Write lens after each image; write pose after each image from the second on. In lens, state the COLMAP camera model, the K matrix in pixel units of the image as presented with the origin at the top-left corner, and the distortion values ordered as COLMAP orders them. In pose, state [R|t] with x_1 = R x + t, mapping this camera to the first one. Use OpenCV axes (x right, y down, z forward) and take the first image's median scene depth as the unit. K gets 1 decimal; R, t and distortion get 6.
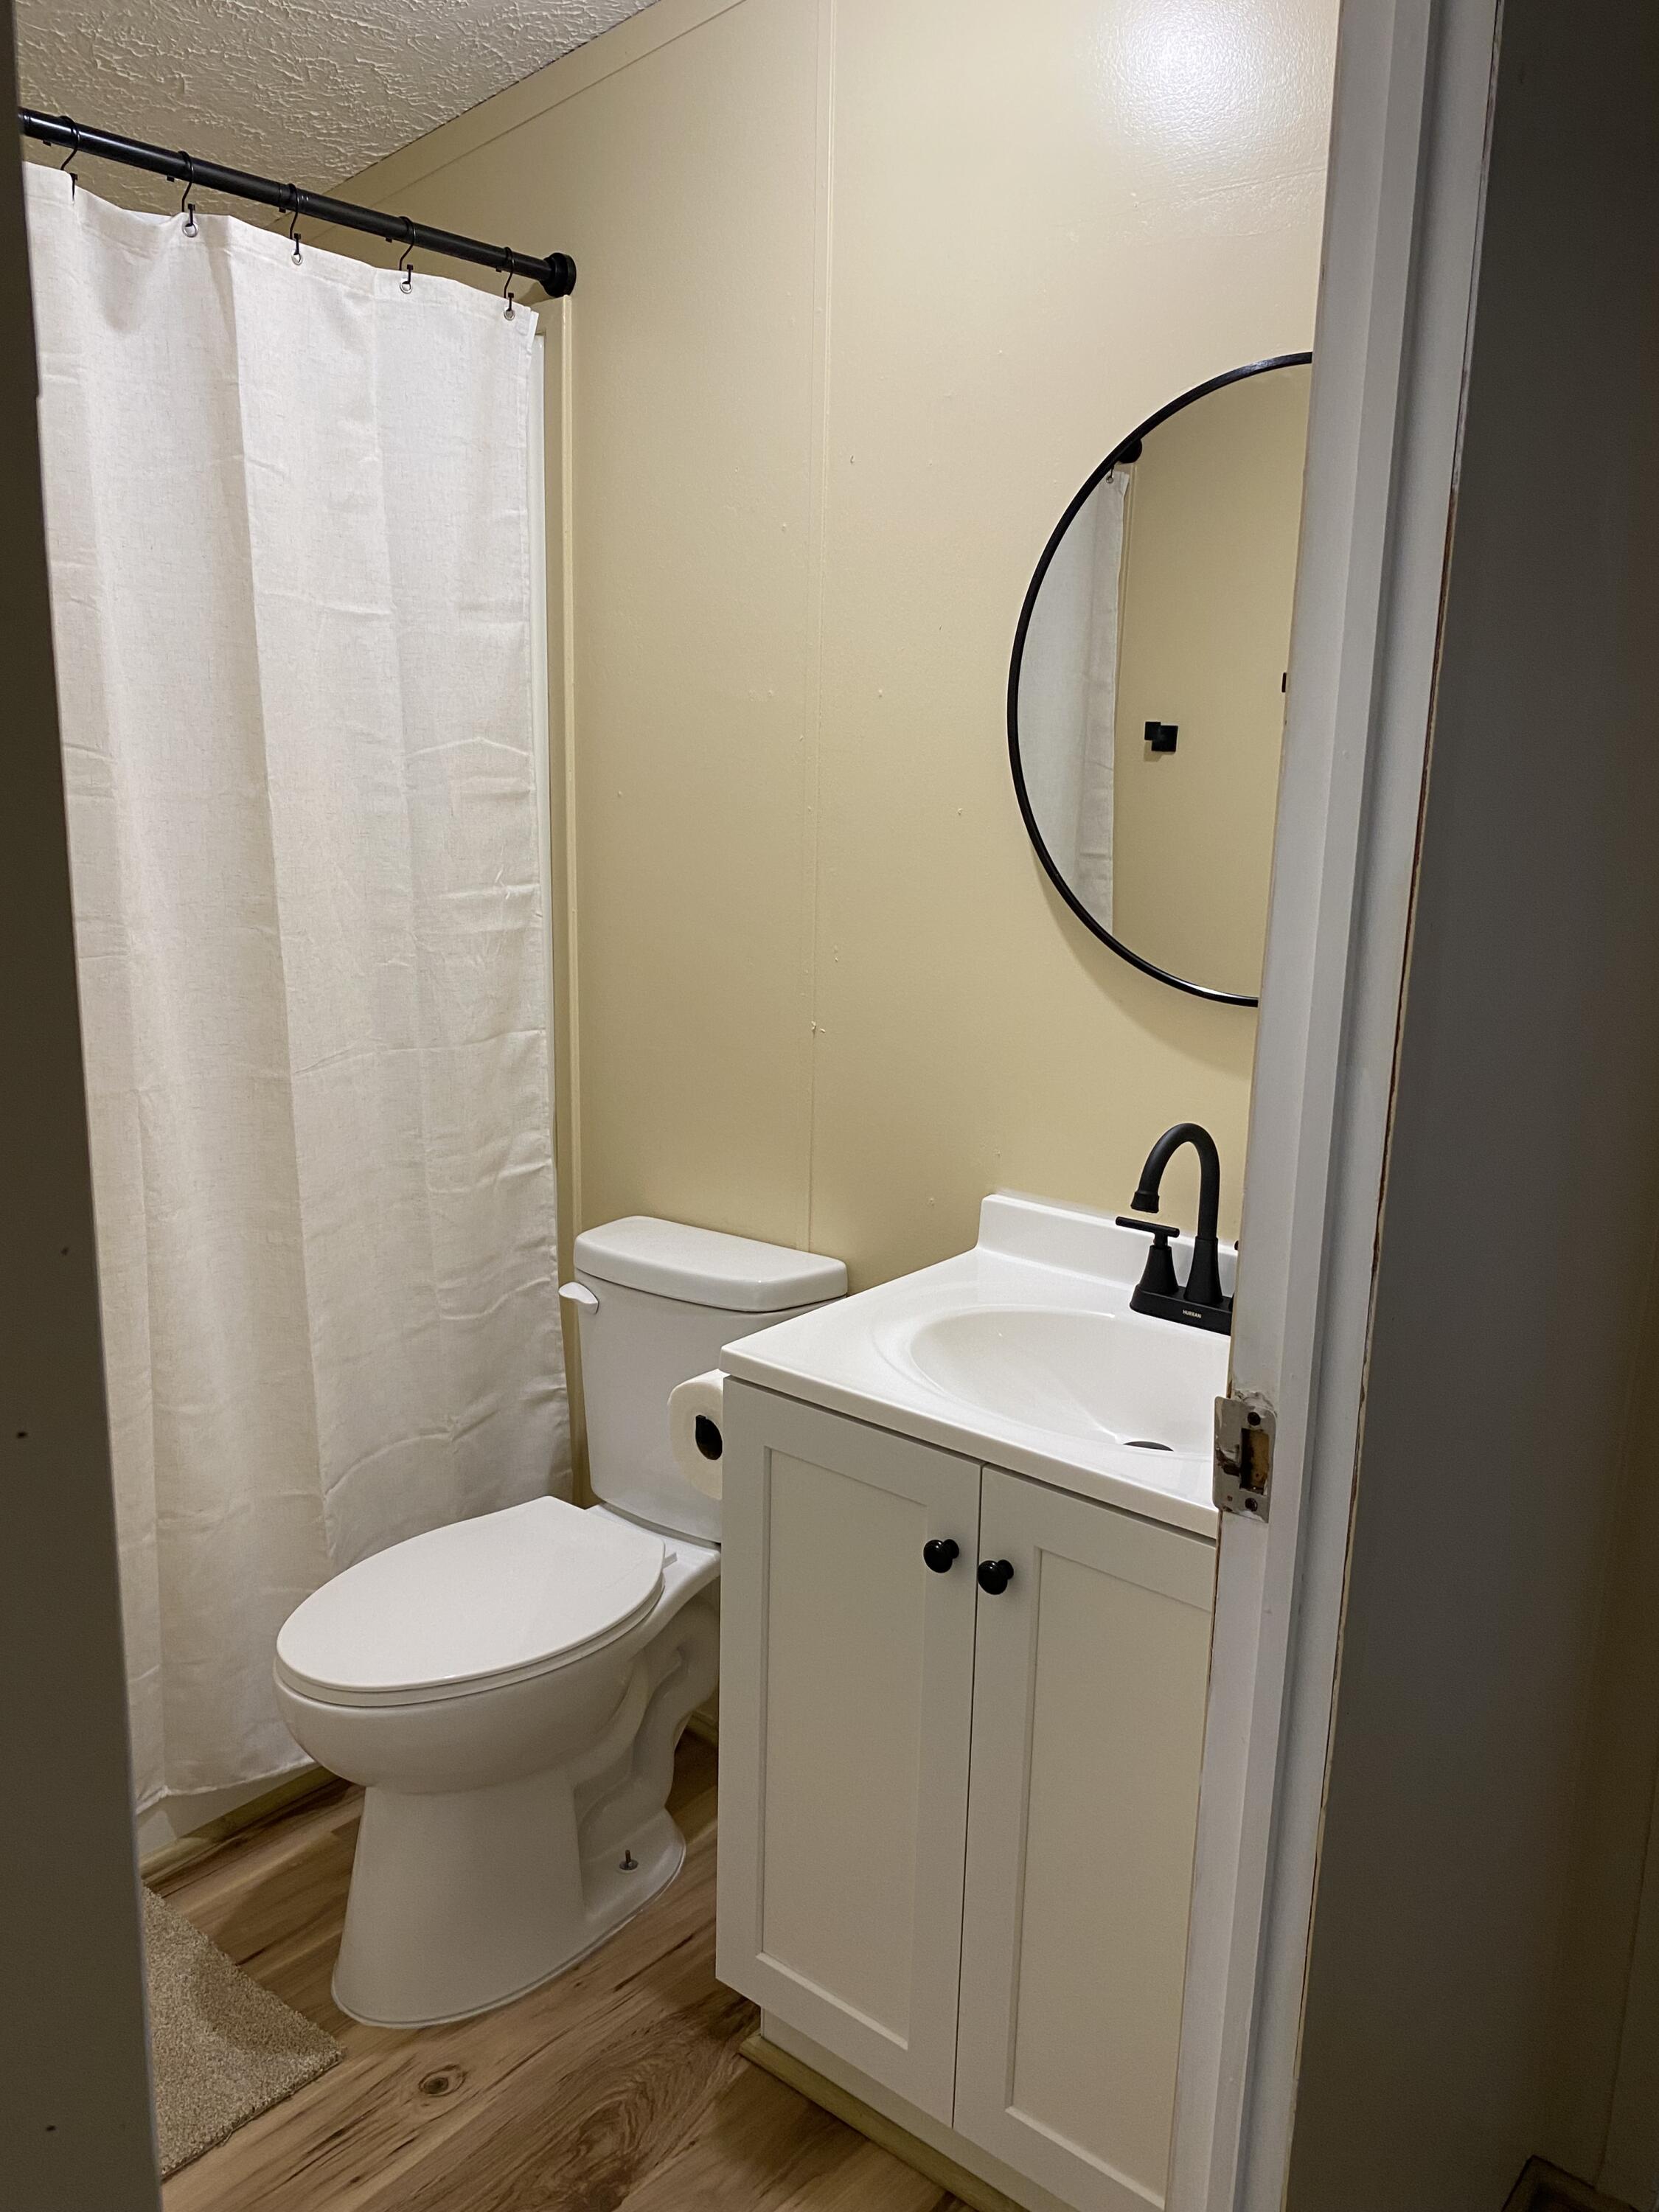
lens RADIAL K [[1696.8, 0, 830.0], [0, 1696.8, 1120.9], [0, 0, 1]] dist [0.026389, -0.025685]
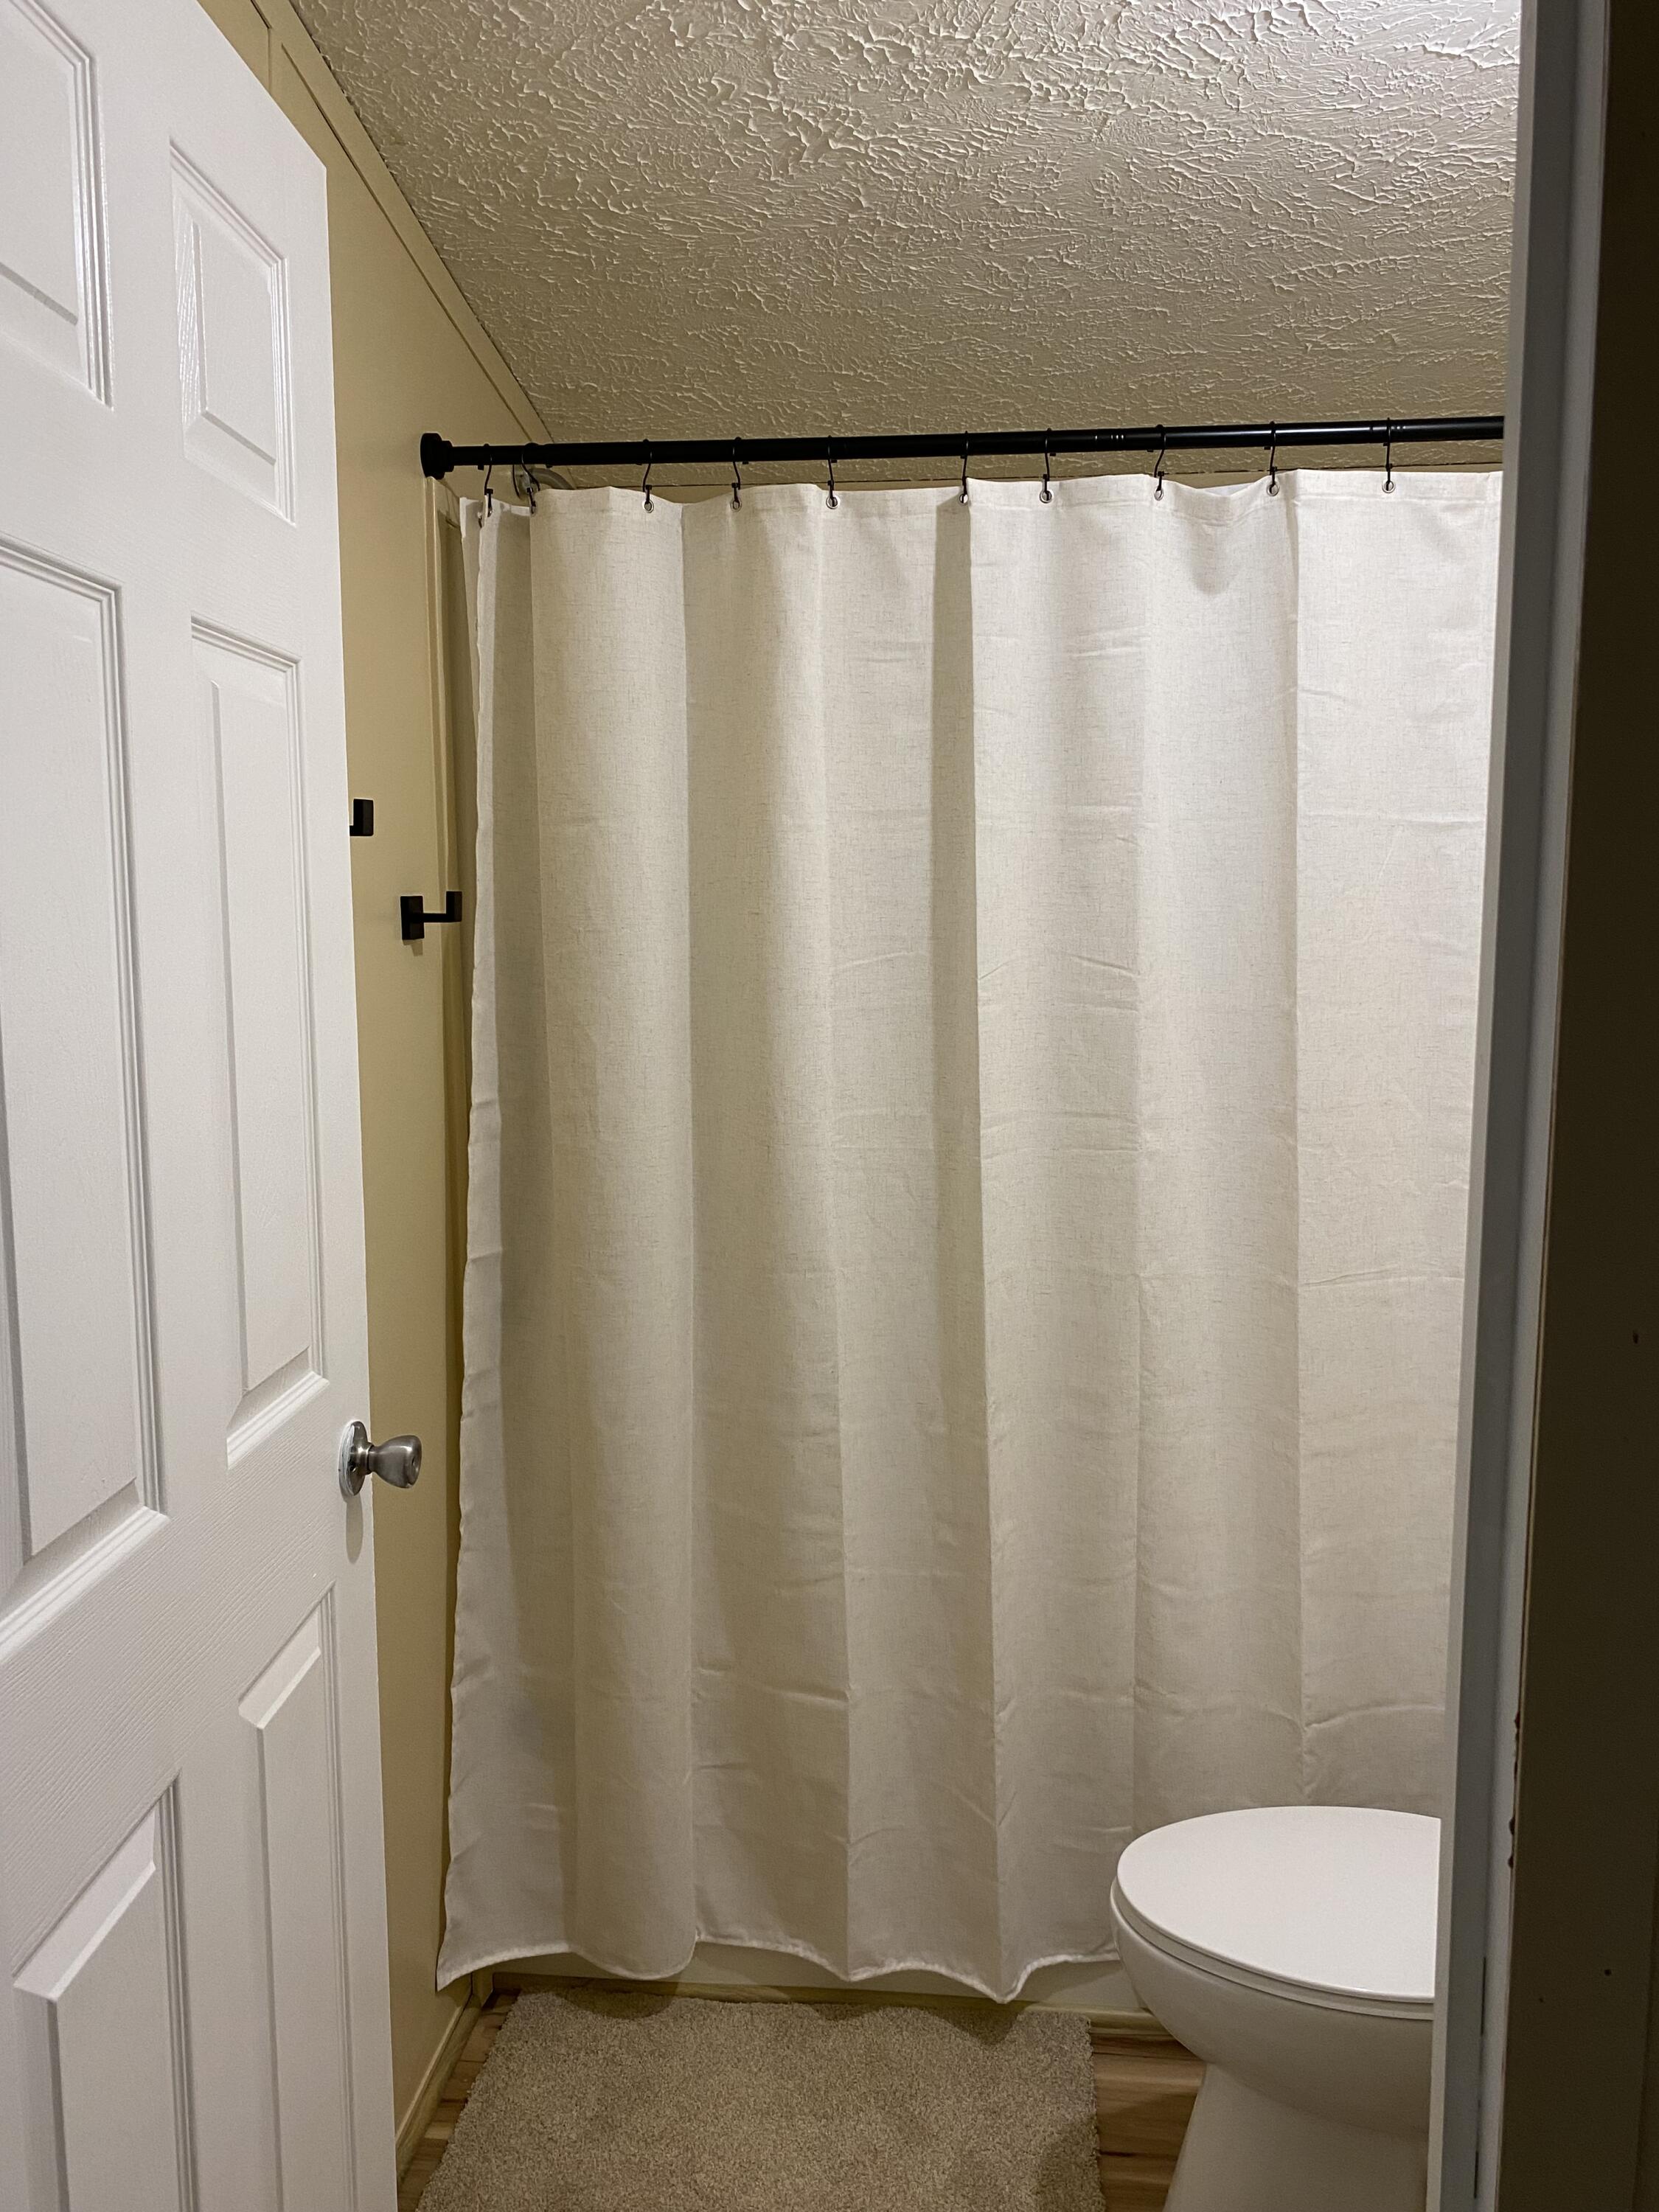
lens RADIAL K [[1696.8, 0, 828.9], [0, 1696.8, 1097.9], [0, 0, 1]] dist [0.026389, -0.025685]
pose [[0.567801, 0.072644, -0.819954, 0.340001], [-0.161785, 0.986519, -0.024632, -0.067946], [0.807111, 0.146643, 0.571899, 0.201891]]
